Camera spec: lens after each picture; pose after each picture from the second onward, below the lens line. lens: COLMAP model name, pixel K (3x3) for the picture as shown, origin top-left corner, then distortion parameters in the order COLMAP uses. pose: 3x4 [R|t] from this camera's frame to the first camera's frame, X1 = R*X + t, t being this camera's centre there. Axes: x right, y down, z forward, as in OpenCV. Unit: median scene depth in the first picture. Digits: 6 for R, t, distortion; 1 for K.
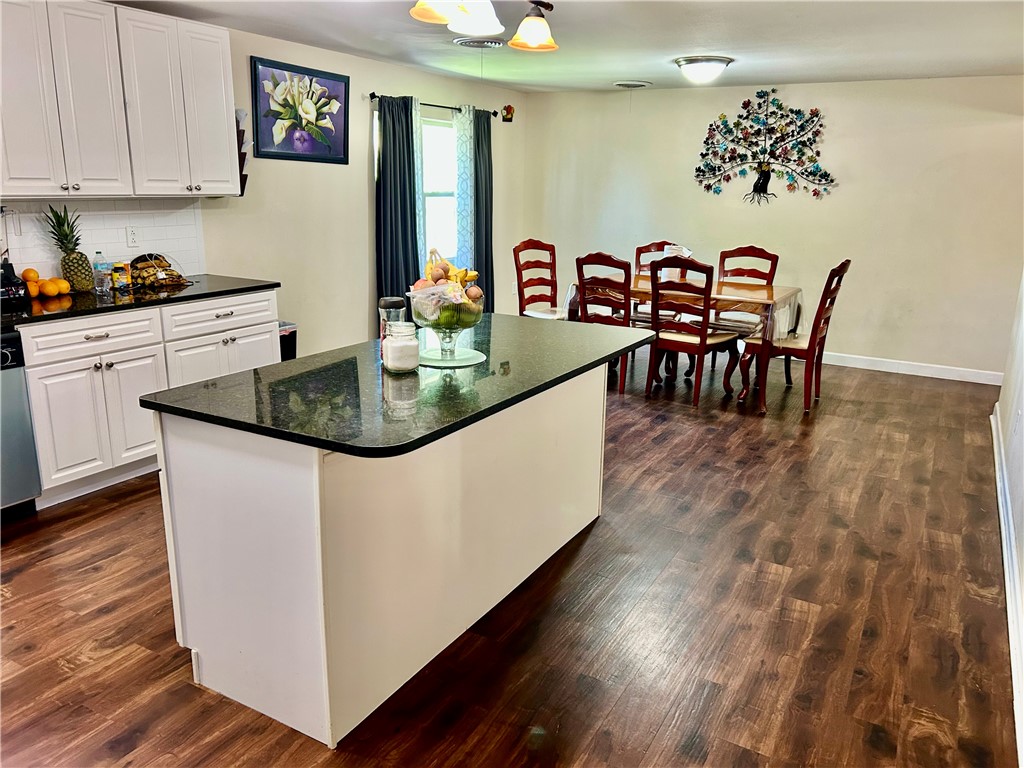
lens RADIAL K [[777.1, 0, 516.1], [0, 777.1, 390.6], [0, 0, 1]] dist [0.049213, -0.048611]
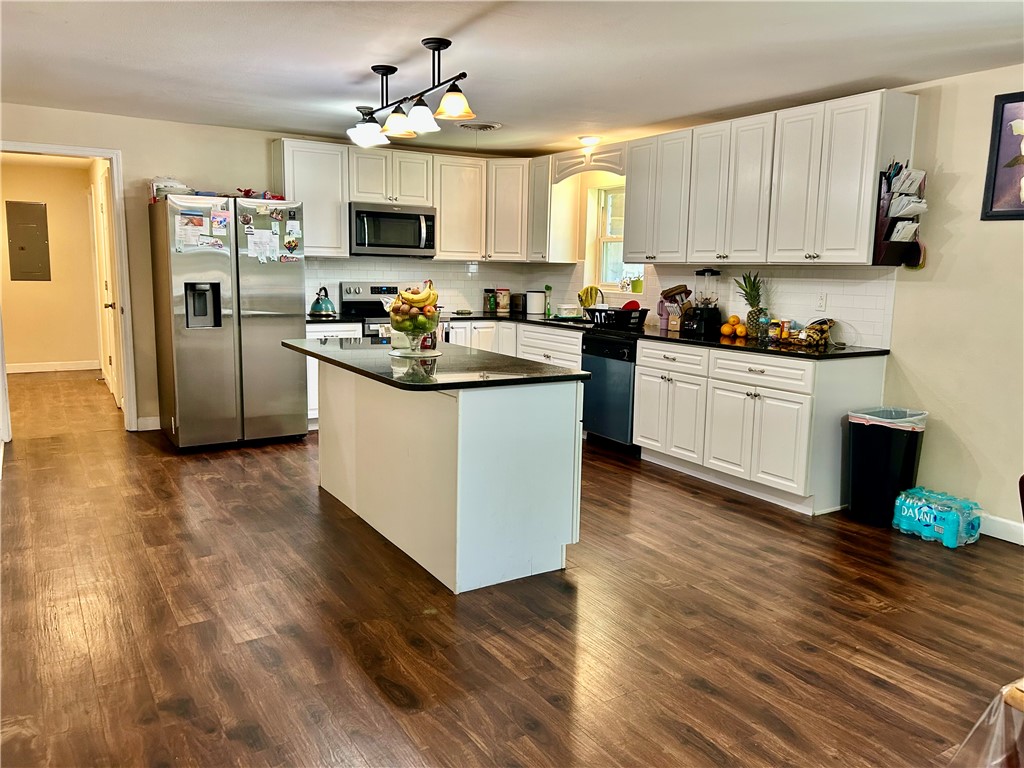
lens RADIAL K [[777.1, 0, 507.4], [0, 777.1, 384.9], [0, 0, 1]] dist [0.049213, -0.048611]
pose [[-0.487004, 0.106972, -0.866824, 0.861167], [-0.251550, 0.933238, 0.256495, -0.318920], [0.836391, 0.342963, -0.427582, 1.408023]]
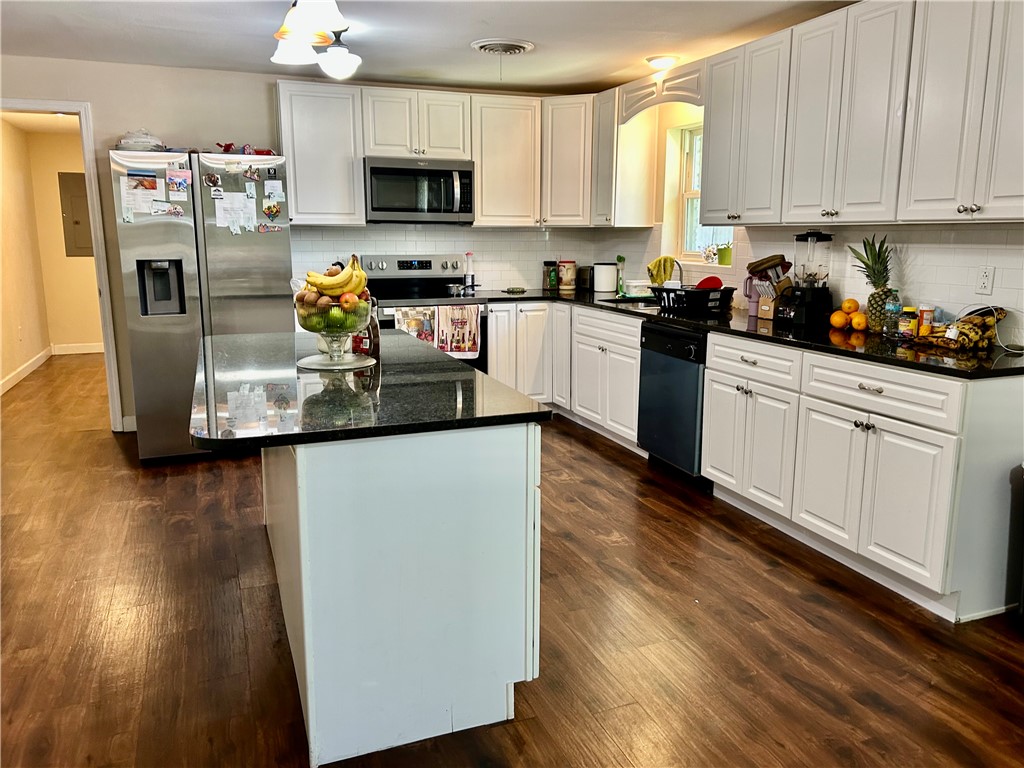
lens RADIAL K [[777.1, 0, 515.9], [0, 777.1, 378.4], [0, 0, 1]] dist [0.049213, -0.048611]
pose [[-0.633920, 0.126282, -0.763019, 0.422169], [-0.211830, 0.920502, 0.328335, -0.318637], [0.743823, 0.369768, -0.556775, 1.373239]]
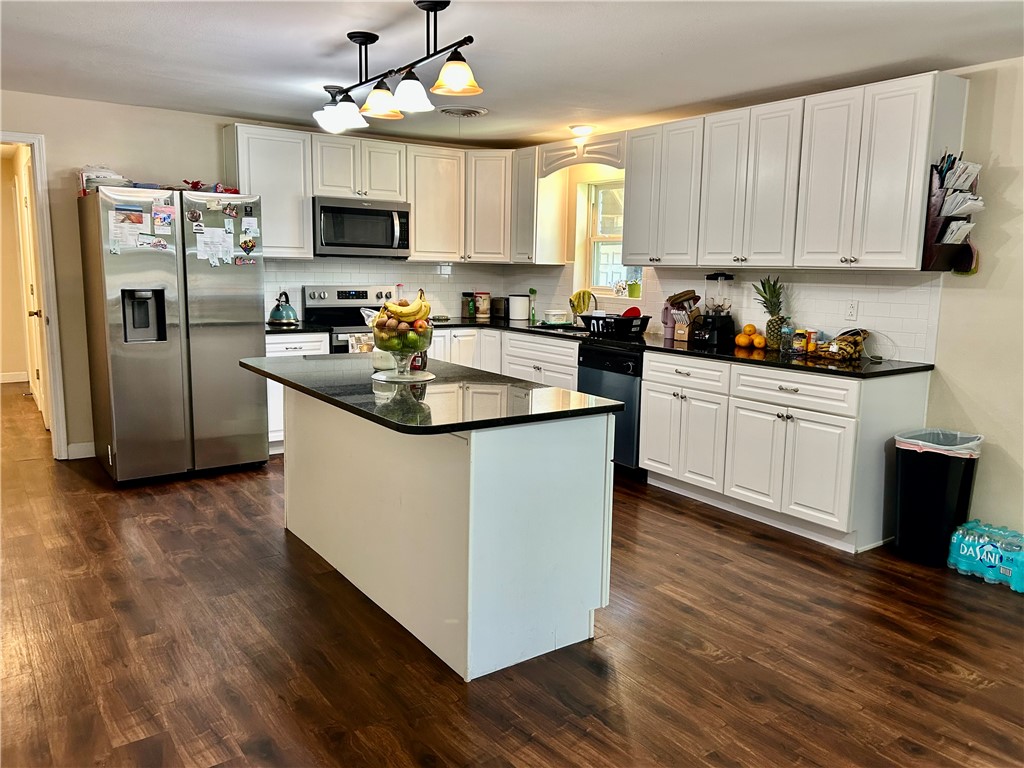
lens RADIAL K [[777.1, 0, 515.8], [0, 777.1, 382.9], [0, 0, 1]] dist [0.049213, -0.048611]
pose [[-0.426648, 0.113503, -0.897267, 0.734965], [-0.258452, 0.935422, 0.241222, -0.294870], [0.866703, 0.334818, -0.369761, 1.267727]]
